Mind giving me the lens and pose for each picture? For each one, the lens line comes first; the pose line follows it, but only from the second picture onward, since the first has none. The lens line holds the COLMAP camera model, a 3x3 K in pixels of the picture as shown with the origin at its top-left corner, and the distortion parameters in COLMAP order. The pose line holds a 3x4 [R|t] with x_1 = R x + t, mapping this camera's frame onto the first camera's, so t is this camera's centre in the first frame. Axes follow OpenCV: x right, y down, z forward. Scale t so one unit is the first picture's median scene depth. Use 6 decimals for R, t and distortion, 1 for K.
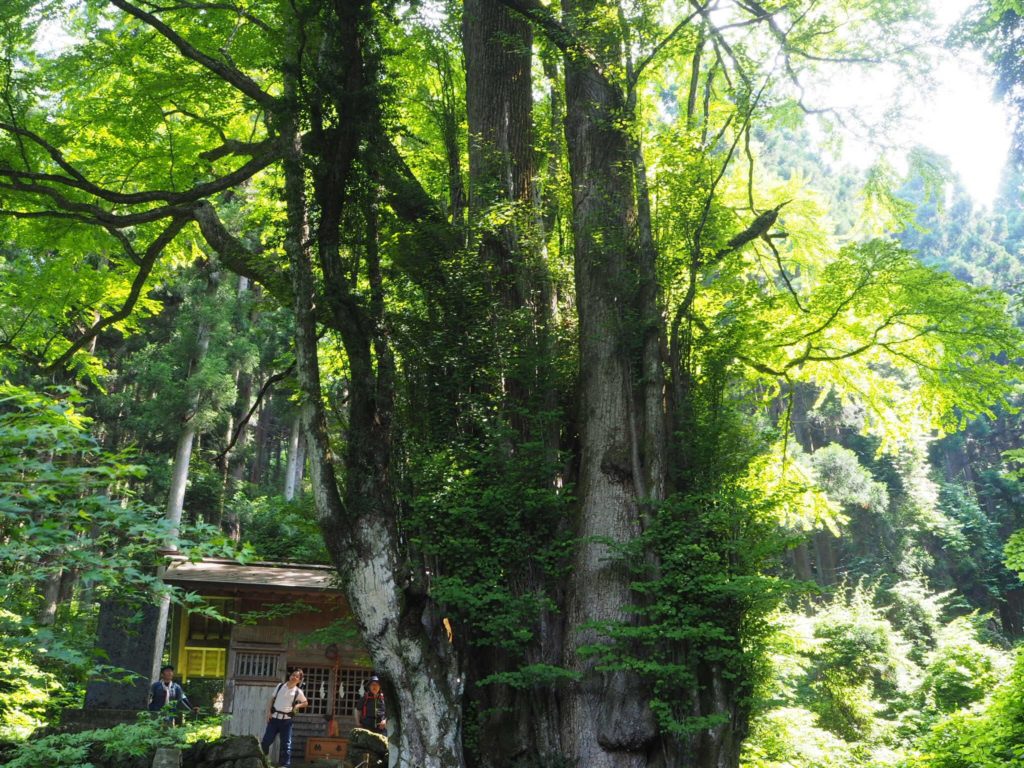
lens RADIAL K [[1148.0, 0, 511.5], [0, 1148.0, 384.0], [0, 0, 1]] dist [-0.003096, 0.000000]
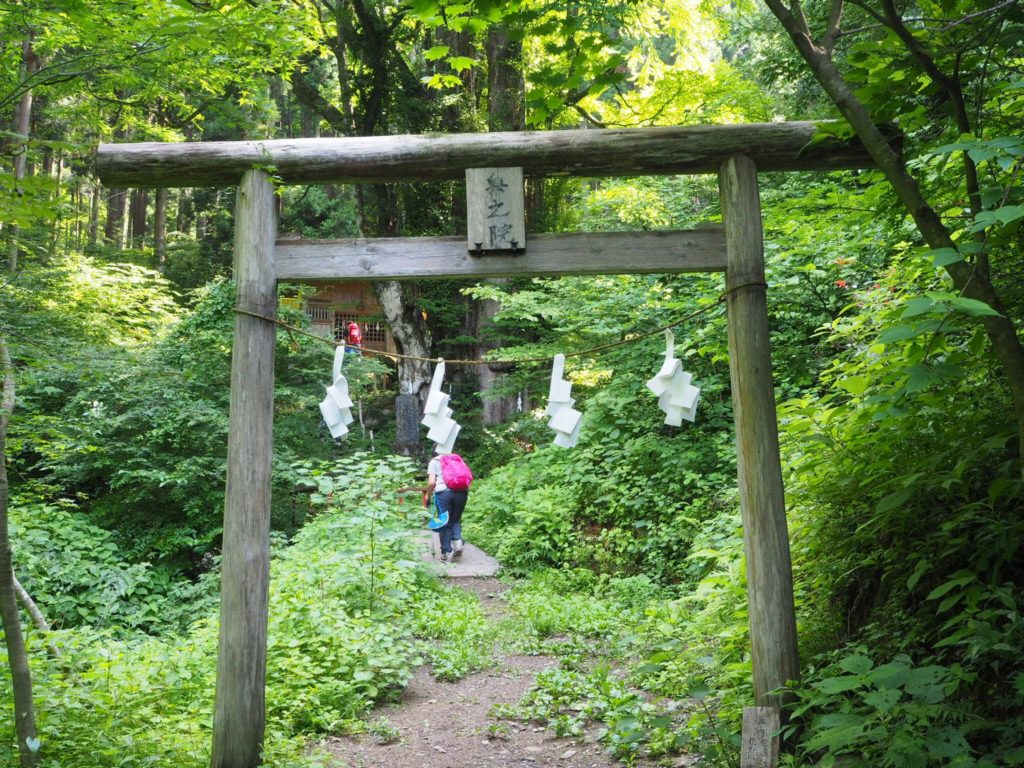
lens RADIAL K [[1148.0, 0, 512.1], [0, 1148.0, 384.5], [0, 0, 1]] dist [-0.003096, 0.000000]
pose [[0.999639, 0.016253, 0.021408, 0.071526], [-0.022795, 0.934664, 0.354800, -0.473606], [-0.014243, -0.355160, 0.934697, -1.166604]]
